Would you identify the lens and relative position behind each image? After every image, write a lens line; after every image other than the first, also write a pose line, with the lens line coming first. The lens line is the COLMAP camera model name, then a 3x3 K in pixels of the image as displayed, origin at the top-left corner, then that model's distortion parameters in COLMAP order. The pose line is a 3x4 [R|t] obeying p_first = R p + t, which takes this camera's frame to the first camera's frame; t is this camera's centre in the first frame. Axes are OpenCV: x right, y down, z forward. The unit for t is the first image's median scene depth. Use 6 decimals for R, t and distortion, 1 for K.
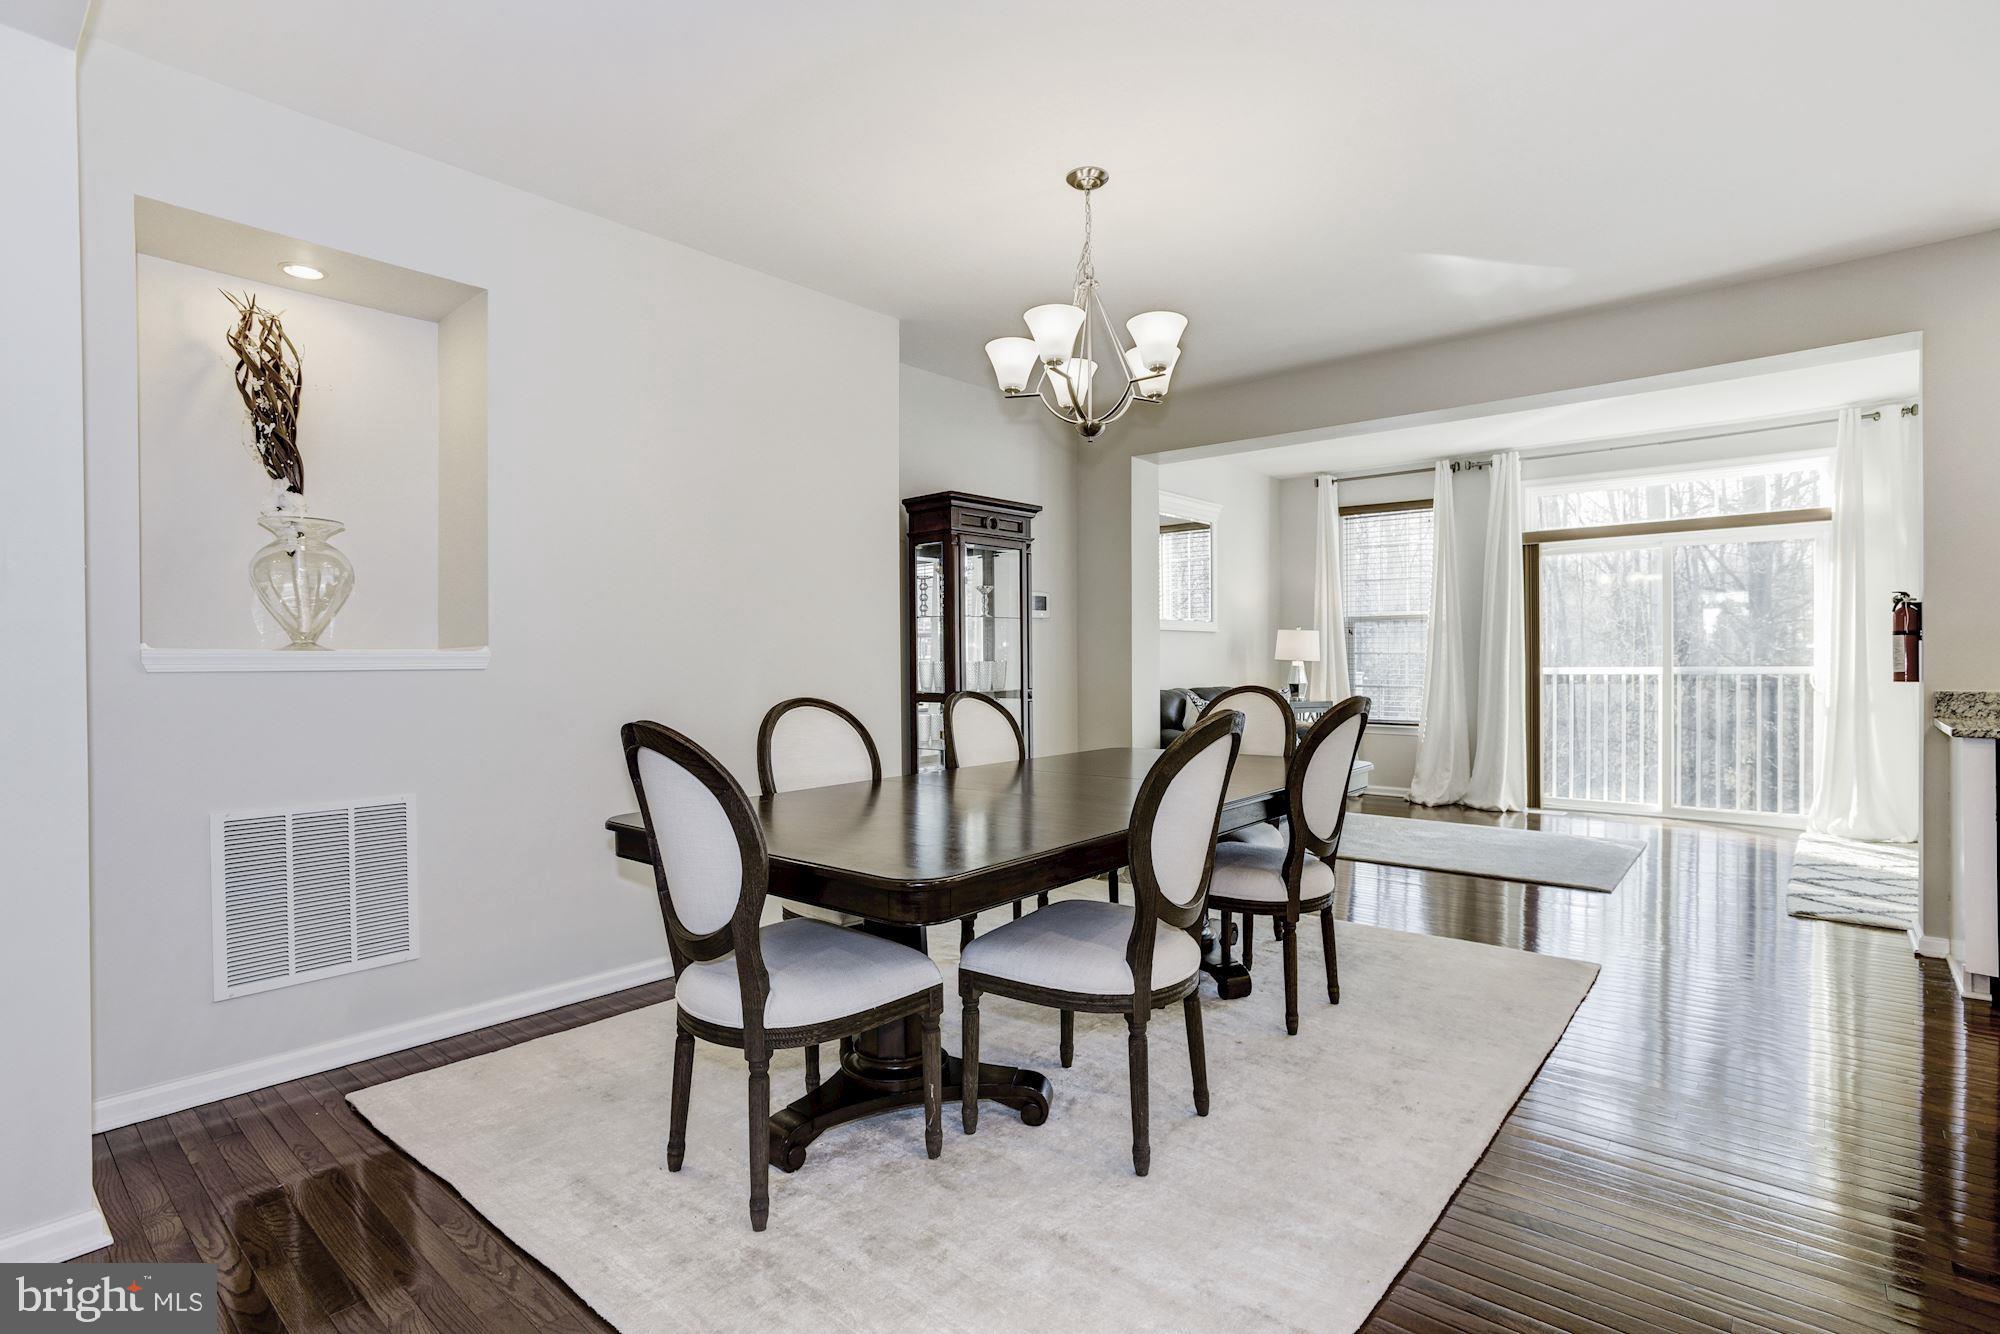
lens RADIAL K [[974.5, 0, 1000.0], [0, 974.5, 667.0], [0, 0, 1]] dist [-0.051886, 0.028341]
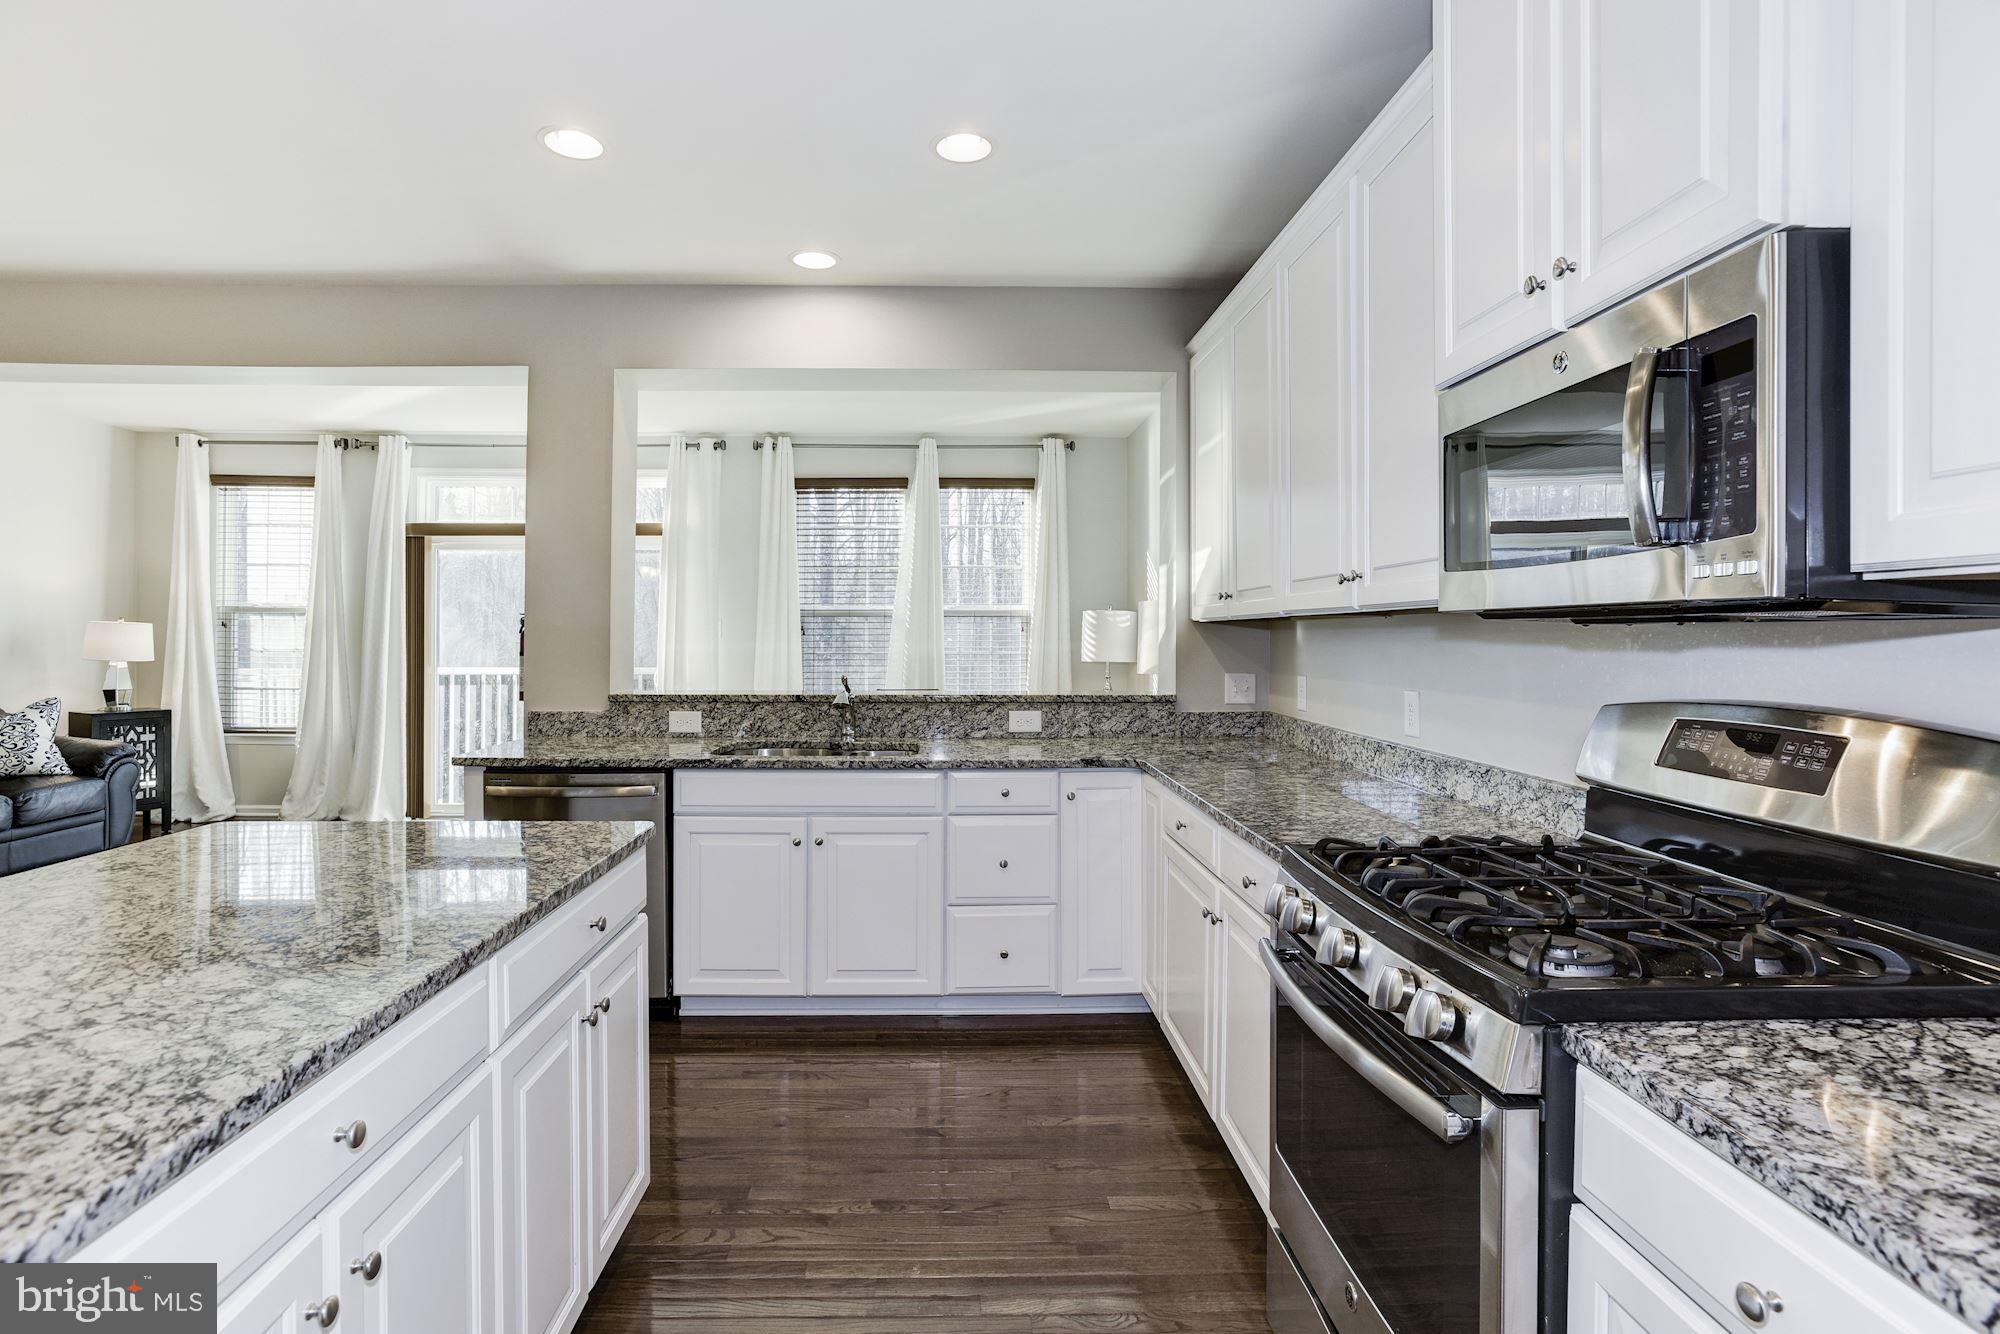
lens RADIAL K [[985.5, 0, 965.4], [0, 985.5, 645.7], [0, 0, 1]] dist [-0.051144, 0.028449]
pose [[0.738995, 0.001807, 0.673708, 0.435304], [-0.005585, 0.999978, 0.003443, -0.038339], [-0.673688, -0.006307, 0.738989, -0.087171]]
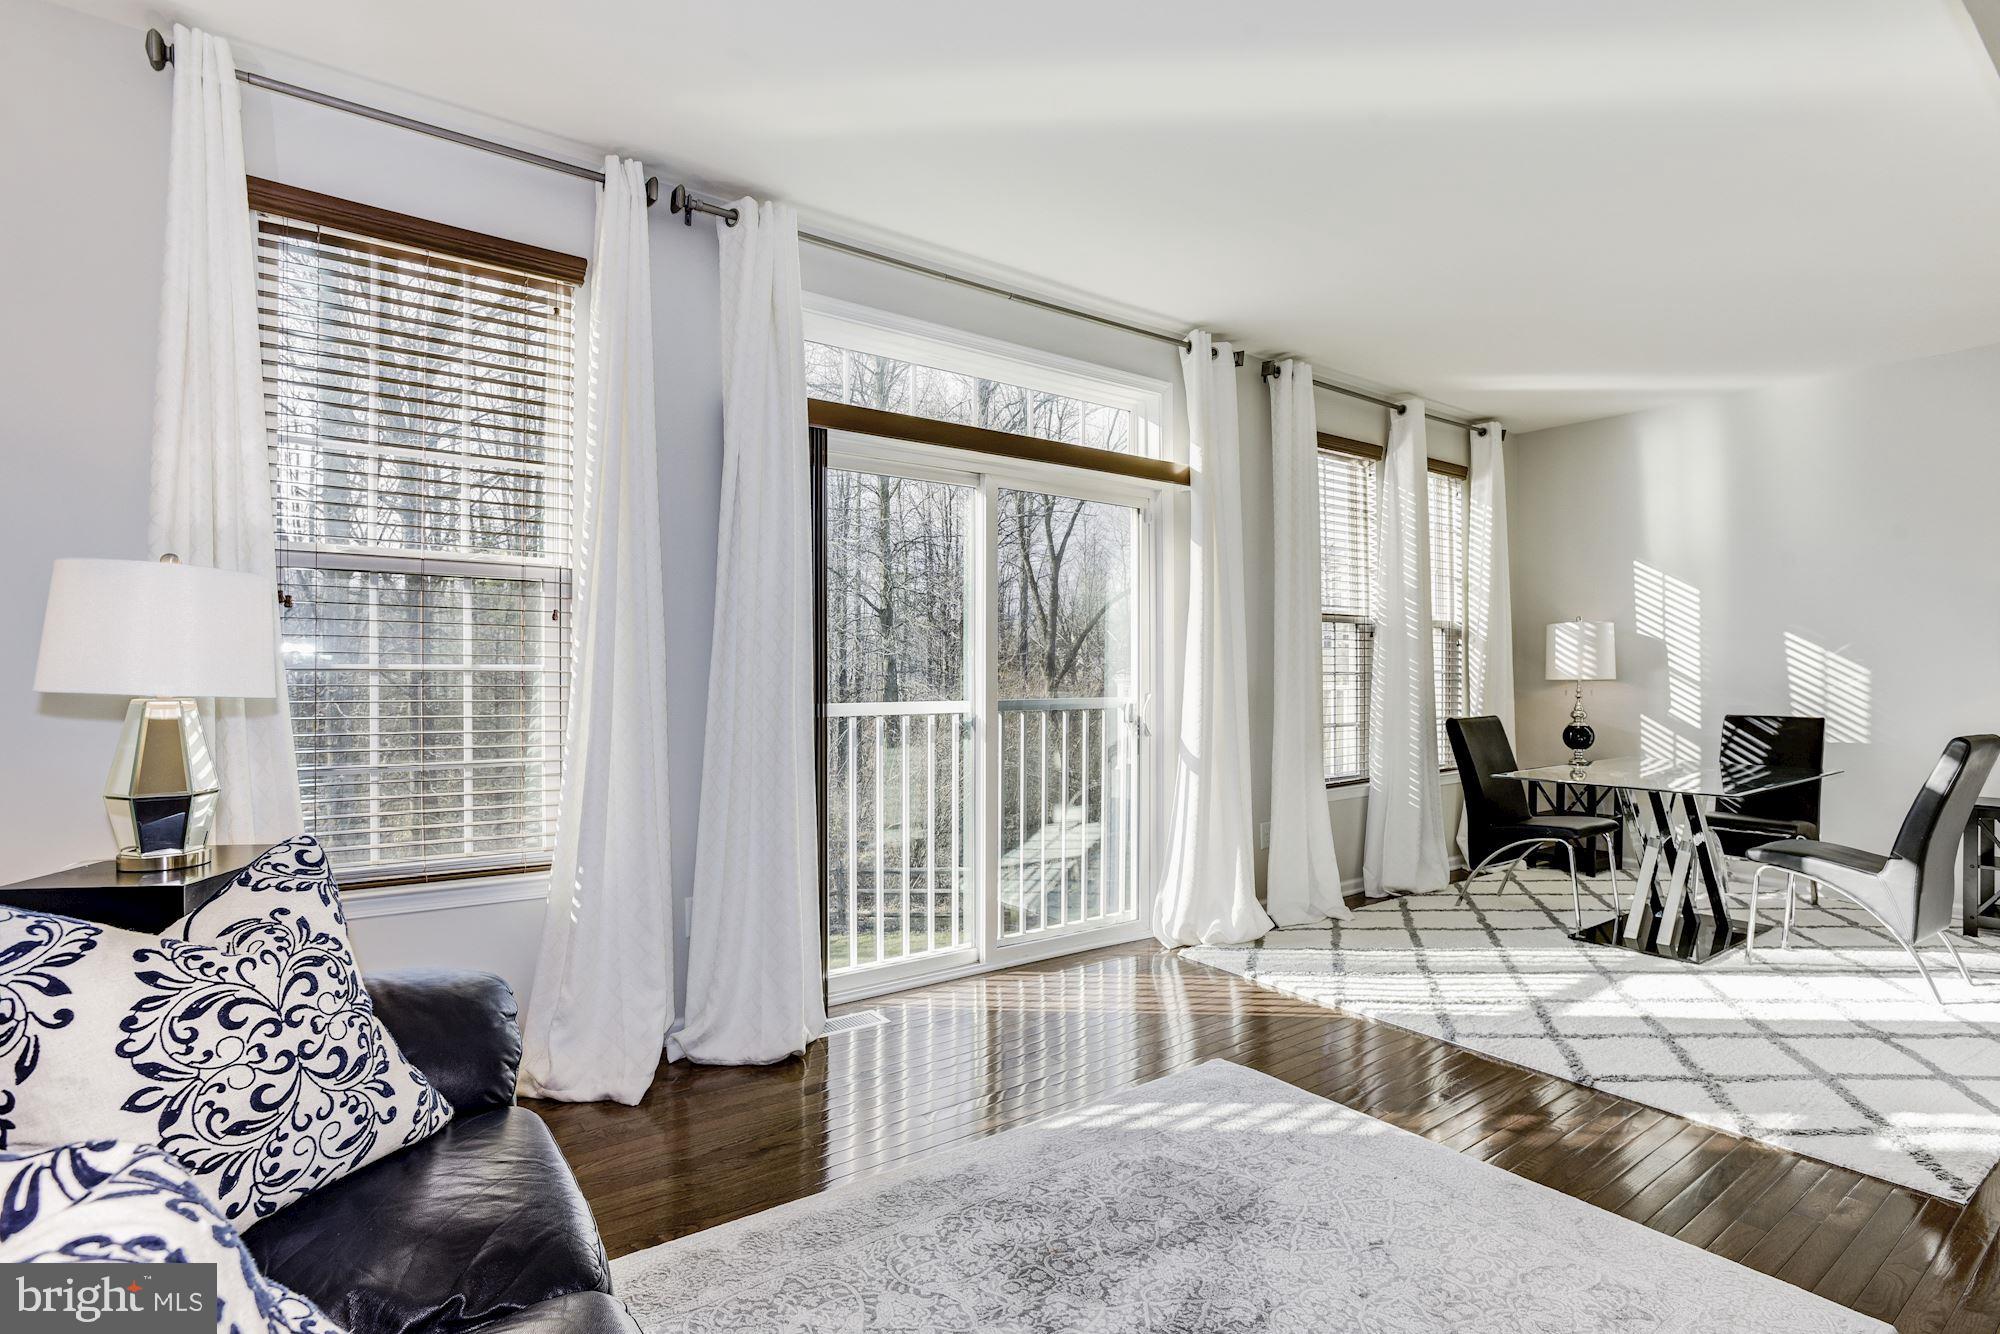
lens RADIAL K [[992.8, 0, 1054.8], [0, 992.8, 671.6], [0, 0, 1]] dist [-0.051326, 0.029607]
pose [[0.199789, 0.006382, 0.979818, 0.180730], [0.003639, 0.999967, -0.007256, -0.016374], [-0.979832, 0.005015, 0.199759, 1.130578]]
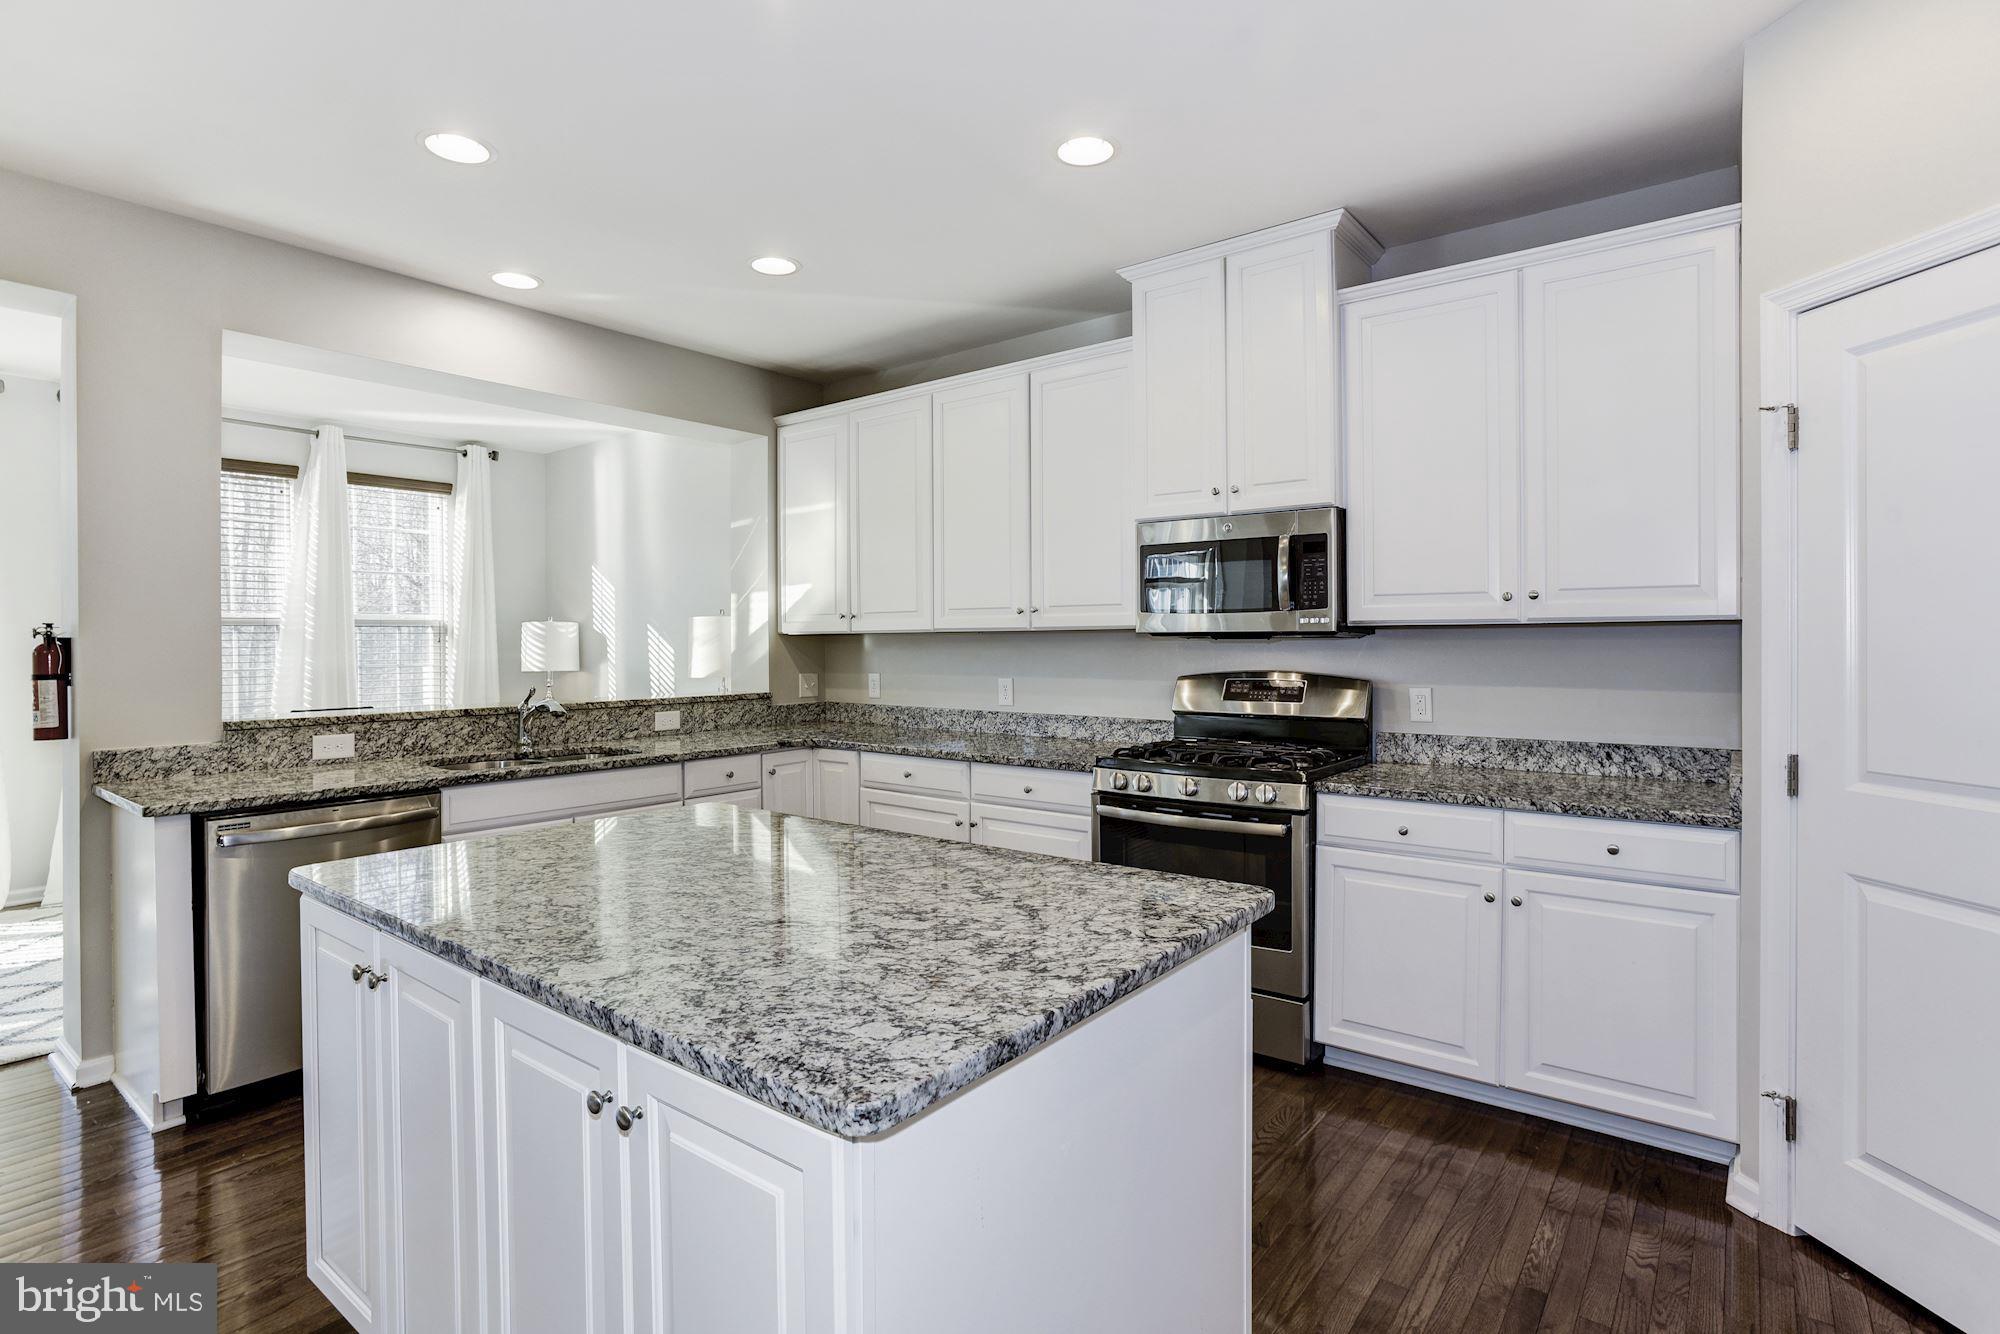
lens RADIAL K [[978.9, 0, 1011.6], [0, 978.9, 647.2], [0, 0, 1]] dist [-0.054558, 0.030643]
pose [[-0.060488, 0.001867, 0.998167, 0.094140], [0.007823, 0.999968, -0.001397, -0.039318], [-0.998138, 0.007724, -0.060500, 0.197132]]
